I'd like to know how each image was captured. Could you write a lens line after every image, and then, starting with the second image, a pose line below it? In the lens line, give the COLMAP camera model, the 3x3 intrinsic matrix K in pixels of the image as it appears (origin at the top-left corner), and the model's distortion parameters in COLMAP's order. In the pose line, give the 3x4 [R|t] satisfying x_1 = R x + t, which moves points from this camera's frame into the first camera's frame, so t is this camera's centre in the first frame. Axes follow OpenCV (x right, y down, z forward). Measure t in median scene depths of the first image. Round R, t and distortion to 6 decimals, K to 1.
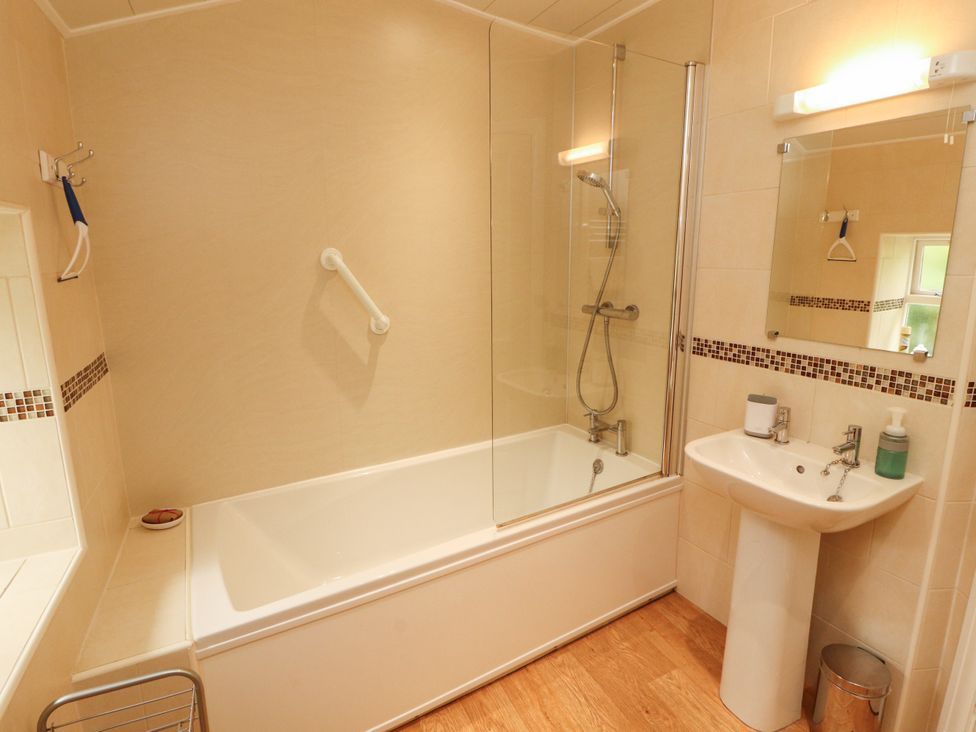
lens RADIAL K [[504.7, 0, 492.8], [0, 504.7, 350.5], [0, 0, 1]] dist [0.000566, -0.013544]
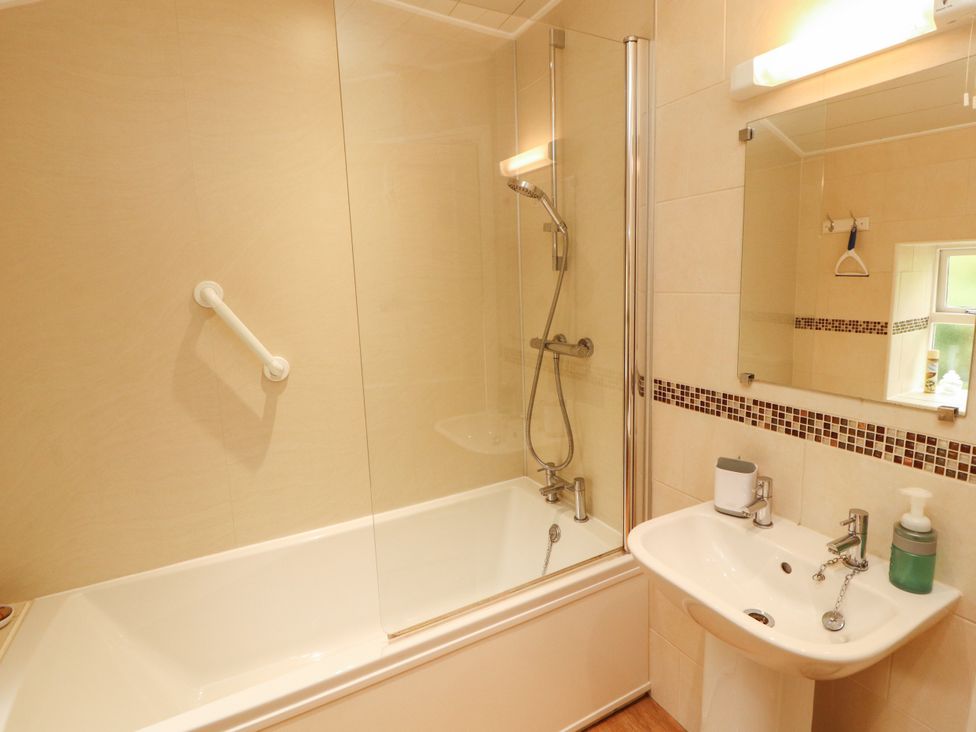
lens RADIAL K [[506.2, 0, 488.7], [0, 506.2, 352.1], [0, 0, 1]] dist [-0.000445, -0.012795]
pose [[0.998891, -0.022894, -0.041152, 0.177536], [0.021105, 0.998835, -0.043402, -0.041024], [0.042098, 0.042486, 0.998210, 0.197640]]
